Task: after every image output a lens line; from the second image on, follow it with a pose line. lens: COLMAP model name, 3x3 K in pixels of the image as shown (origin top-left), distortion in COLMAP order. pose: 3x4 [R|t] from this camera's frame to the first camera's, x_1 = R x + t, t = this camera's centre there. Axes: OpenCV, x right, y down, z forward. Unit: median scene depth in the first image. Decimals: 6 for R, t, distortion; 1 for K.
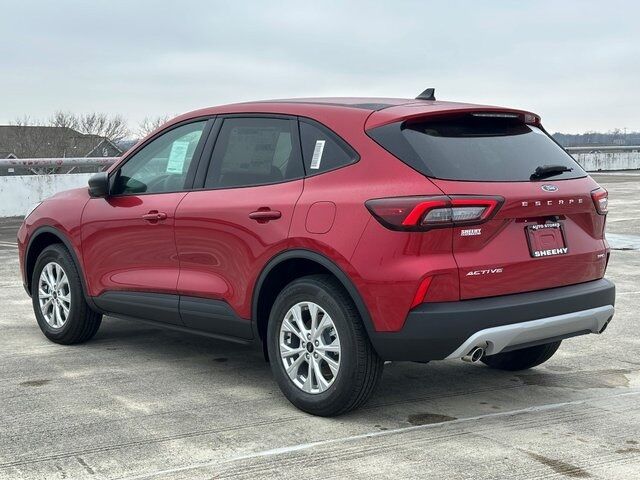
lens RADIAL K [[981.4, 0, 320.6], [0, 981.4, 235.6], [0, 0, 1]] dist [0.008635, 0.000000]
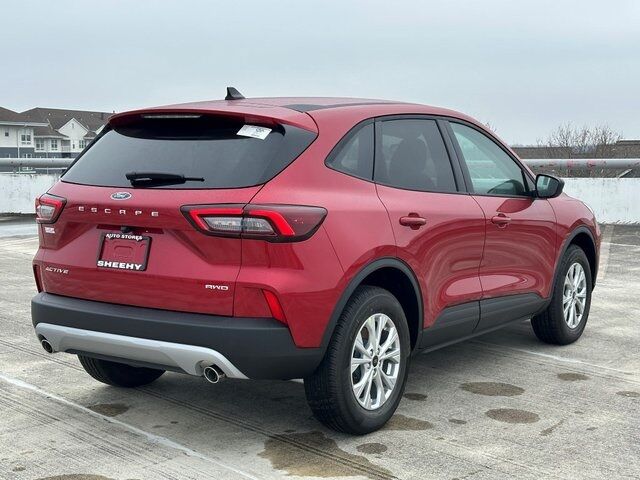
lens RADIAL K [[981.4, 0, 320.2], [0, 981.4, 244.5], [0, 0, 1]] dist [0.008635, 0.000000]
pose [[0.298649, 0.106216, -0.948434, 1.128355], [-0.096090, 0.992084, 0.080847, -0.092202], [0.949513, 0.066990, 0.306492, 0.867296]]
